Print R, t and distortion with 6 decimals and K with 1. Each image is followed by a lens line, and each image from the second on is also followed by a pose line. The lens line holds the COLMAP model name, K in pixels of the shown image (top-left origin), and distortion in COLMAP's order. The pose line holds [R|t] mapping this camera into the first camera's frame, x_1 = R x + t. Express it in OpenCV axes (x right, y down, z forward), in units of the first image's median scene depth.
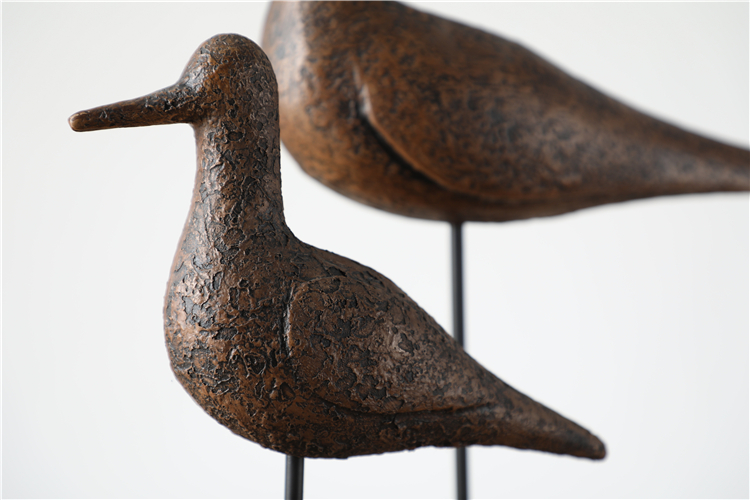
lens RADIAL K [[2243.2, 0, 375.0], [0, 2243.2, 250.0], [0, 0, 1]] dist [0.598097, 0.048200]
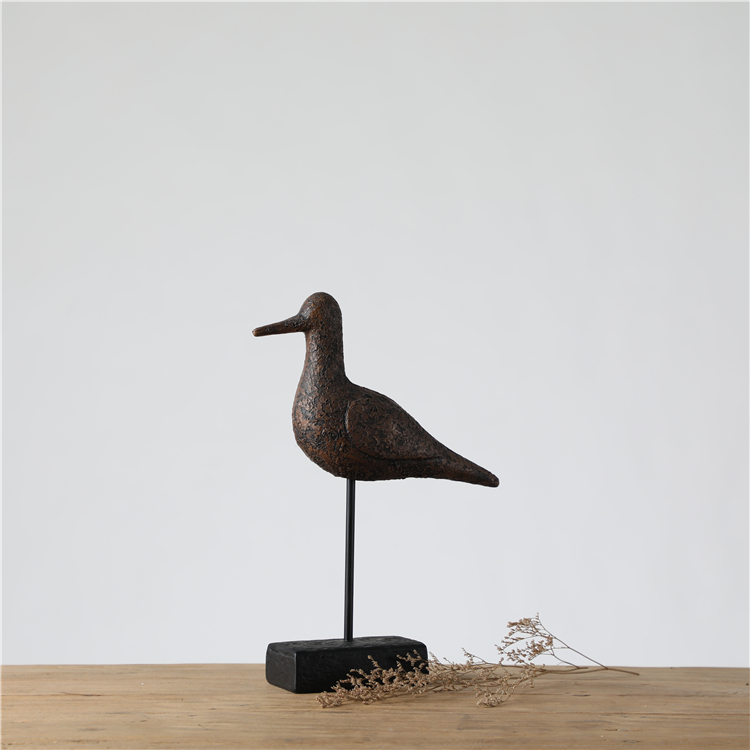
lens RADIAL K [[2510.6, 0, 375.0], [0, 2510.6, 375.0], [0, 0, 1]] dist [-0.315578, -0.732419]
pose [[0.999474, -0.008011, -0.031421, 0.069817], [0.007542, 0.999859, -0.015019, 0.026224], [0.031537, 0.014774, 0.999393, -1.536976]]
